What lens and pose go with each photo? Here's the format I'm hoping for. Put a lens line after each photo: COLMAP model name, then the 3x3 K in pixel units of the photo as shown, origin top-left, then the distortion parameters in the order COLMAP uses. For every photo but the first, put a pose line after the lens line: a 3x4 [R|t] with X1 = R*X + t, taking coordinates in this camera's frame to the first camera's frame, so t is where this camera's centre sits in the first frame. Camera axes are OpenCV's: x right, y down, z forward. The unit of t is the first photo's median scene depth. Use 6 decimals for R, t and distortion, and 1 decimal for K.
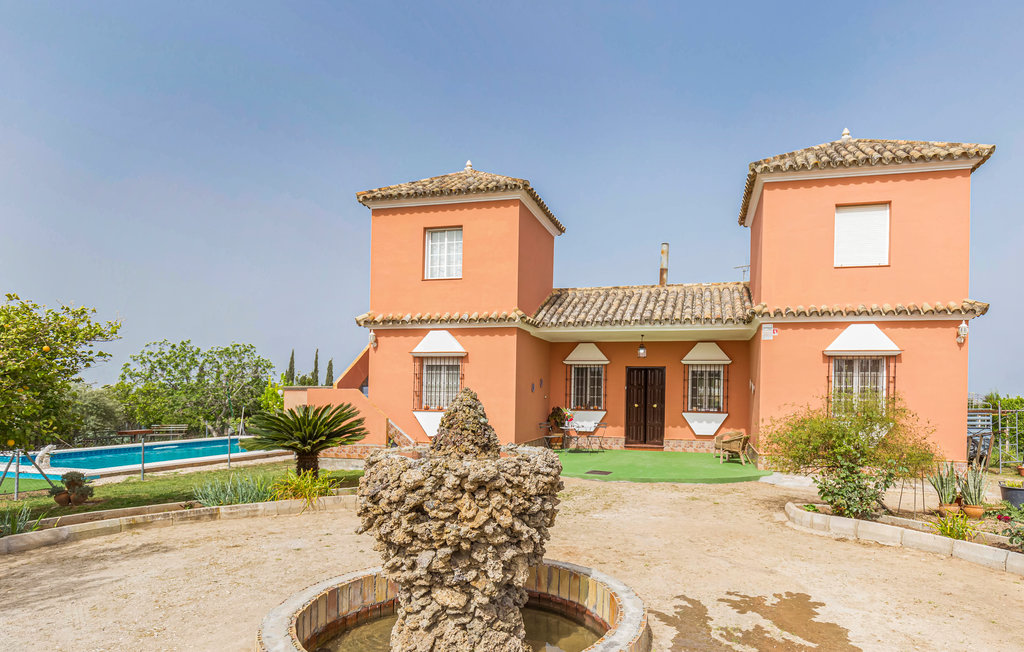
lens RADIAL K [[571.3, 0, 584.1], [0, 571.3, 359.3], [0, 0, 1]] dist [0.015029, -0.005437]
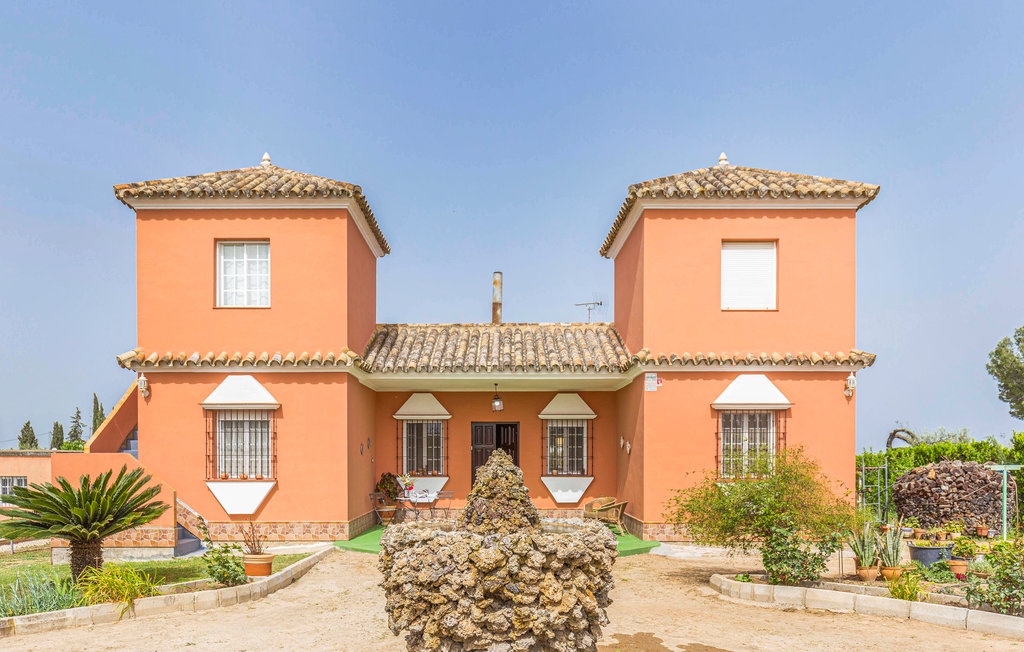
lens RADIAL K [[711.5, 0, 503.2], [0, 711.5, 425.4], [0, 0, 1]] dist [-0.002554, 0.006436]
pose [[0.975108, -0.003091, 0.221709, -0.126614], [-0.000920, 0.999838, 0.017985, -0.001154], [-0.221729, -0.017741, 0.974947, -0.003417]]
